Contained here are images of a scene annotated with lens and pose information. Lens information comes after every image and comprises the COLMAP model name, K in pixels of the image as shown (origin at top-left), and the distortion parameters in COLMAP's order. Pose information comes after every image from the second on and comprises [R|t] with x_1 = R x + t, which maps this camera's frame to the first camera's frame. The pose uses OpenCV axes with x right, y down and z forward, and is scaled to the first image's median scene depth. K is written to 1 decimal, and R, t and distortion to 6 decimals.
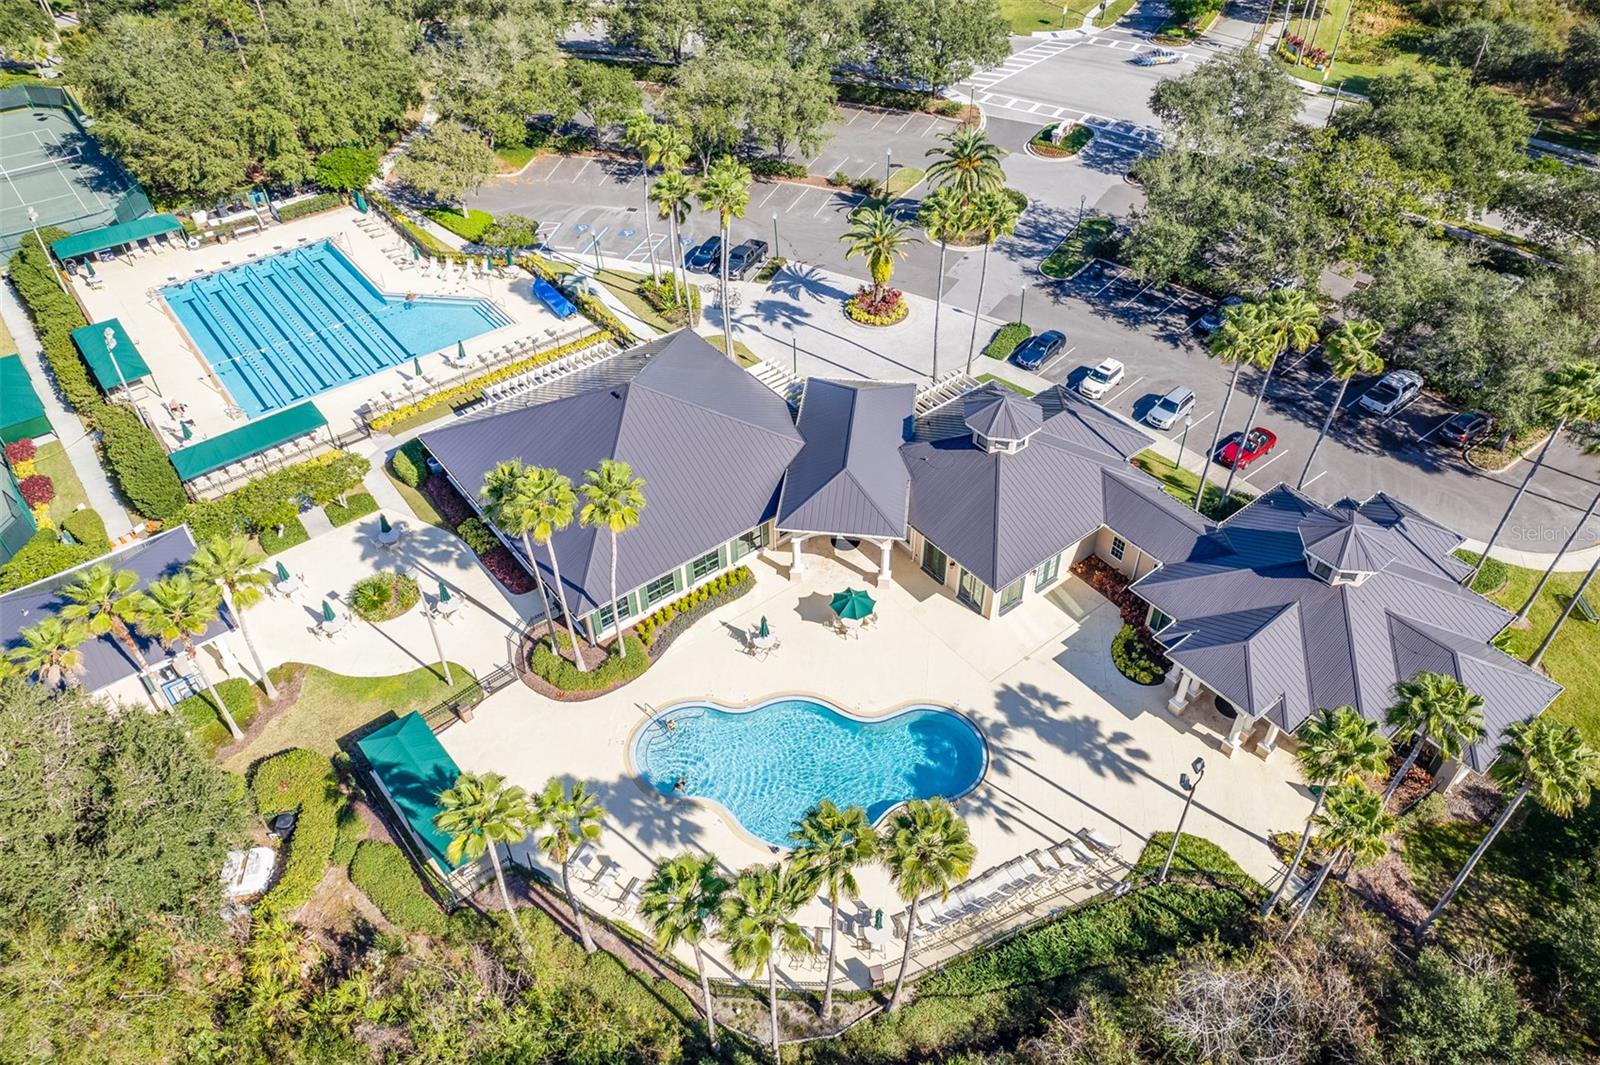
lens RADIAL K [[1091.4, 0, 827.7], [0, 1091.4, 504.2], [0, 0, 1]] dist [-0.015904, -0.000952]
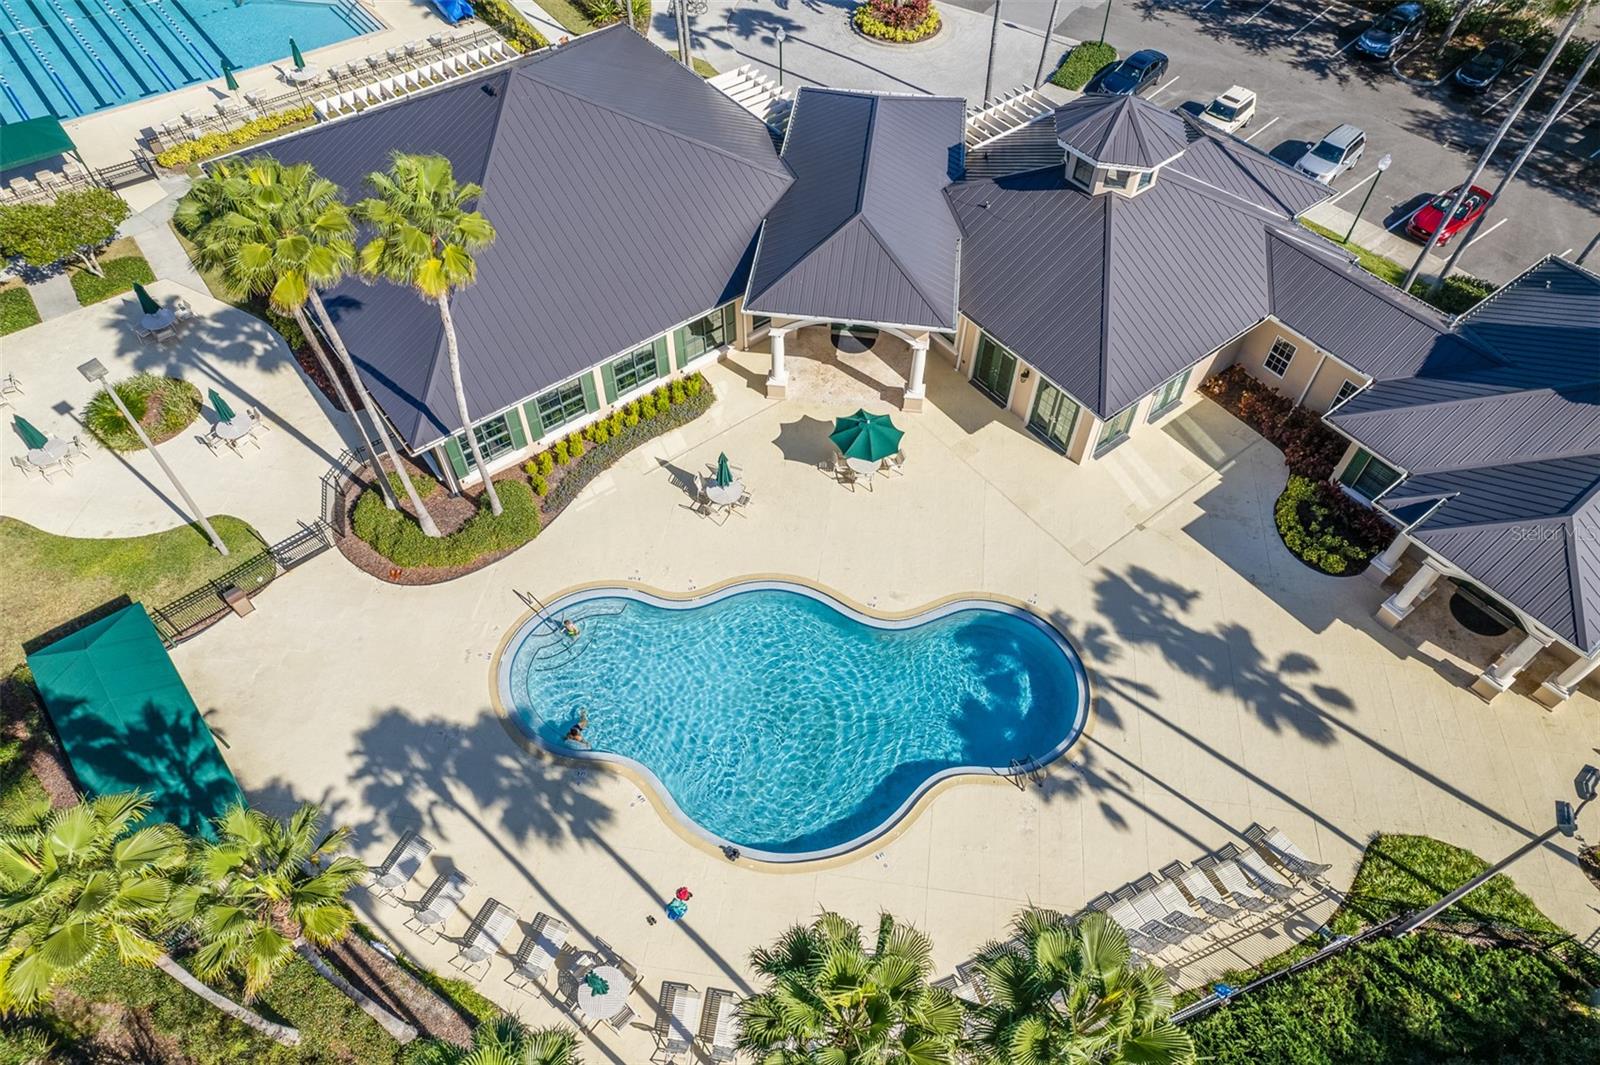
lens RADIAL K [[1027.9, 0, 795.4], [0, 1027.9, 533.5], [0, 0, 1]] dist [-0.042899, 0.060894]
pose [[0.999714, 0.019464, -0.013919, -0.008225], [-0.016463, 0.981606, 0.190208, 0.034342], [0.017365, -0.189925, 0.981645, 0.401367]]
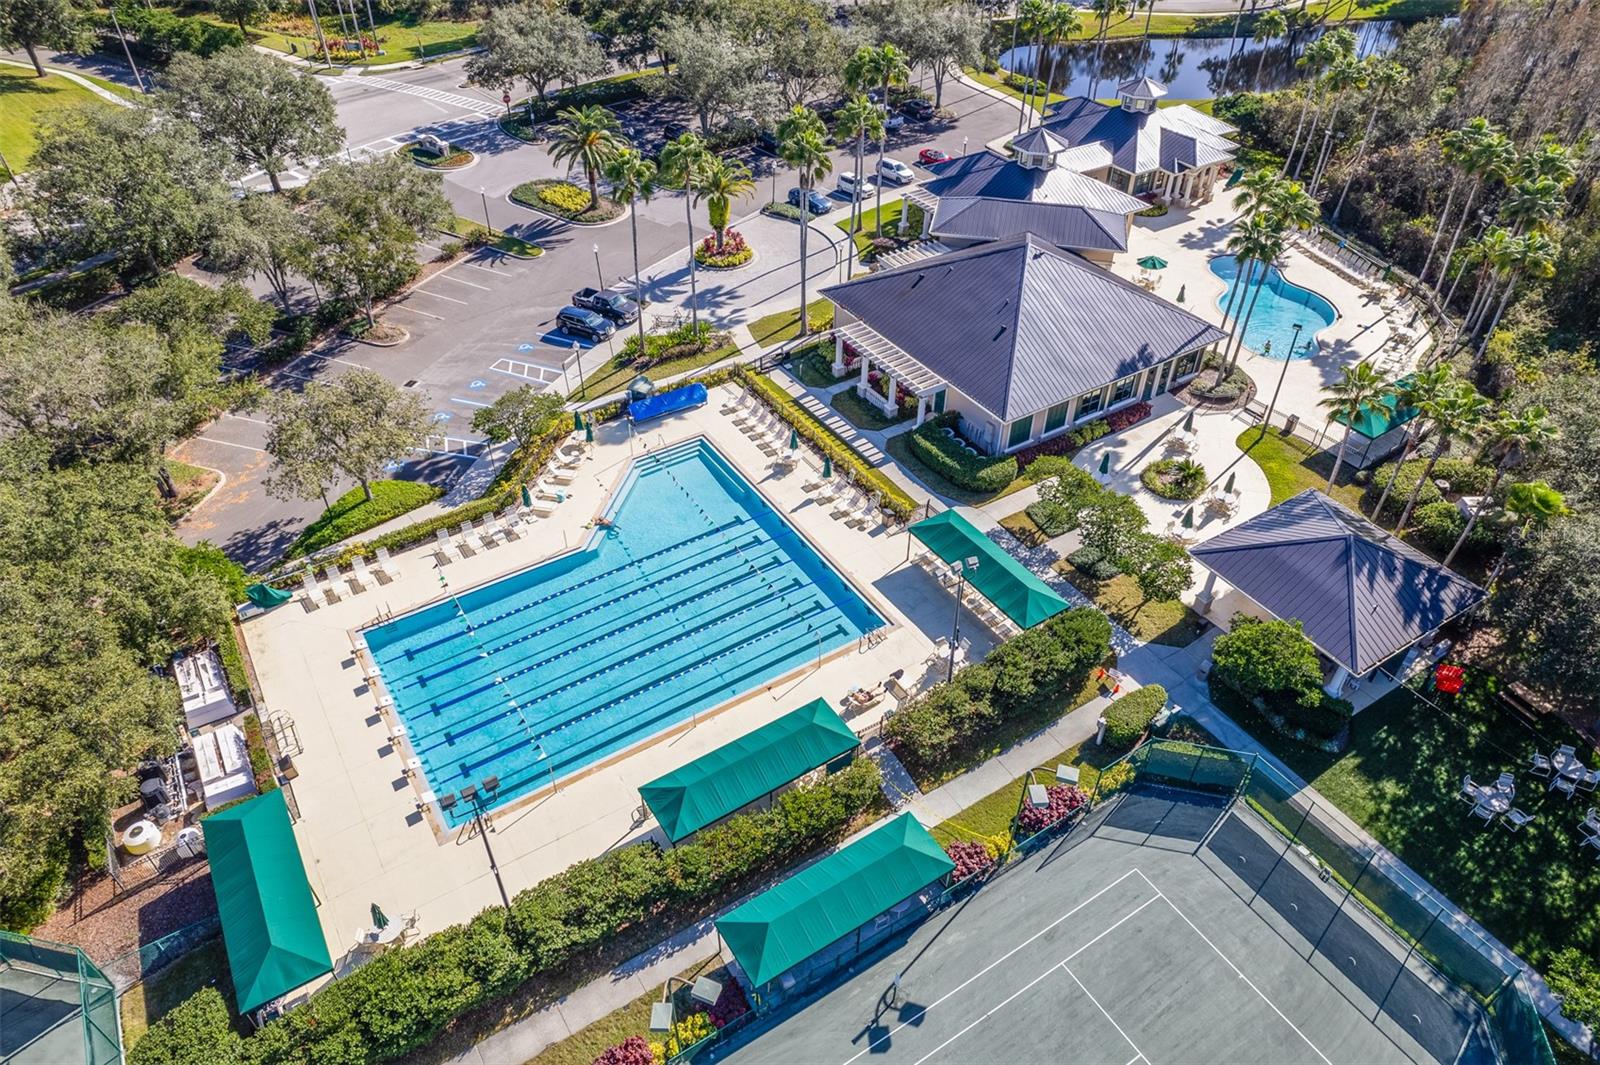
lens RADIAL K [[1027.9, 0, 795.4], [0, 1027.9, 533.5], [0, 0, 1]] dist [-0.042899, 0.060894]
pose [[0.120732, -0.640950, 0.758028, -1.254152], [0.651758, 0.627154, 0.426484, -0.554422], [-0.748756, 0.442561, 0.493462, 0.816651]]
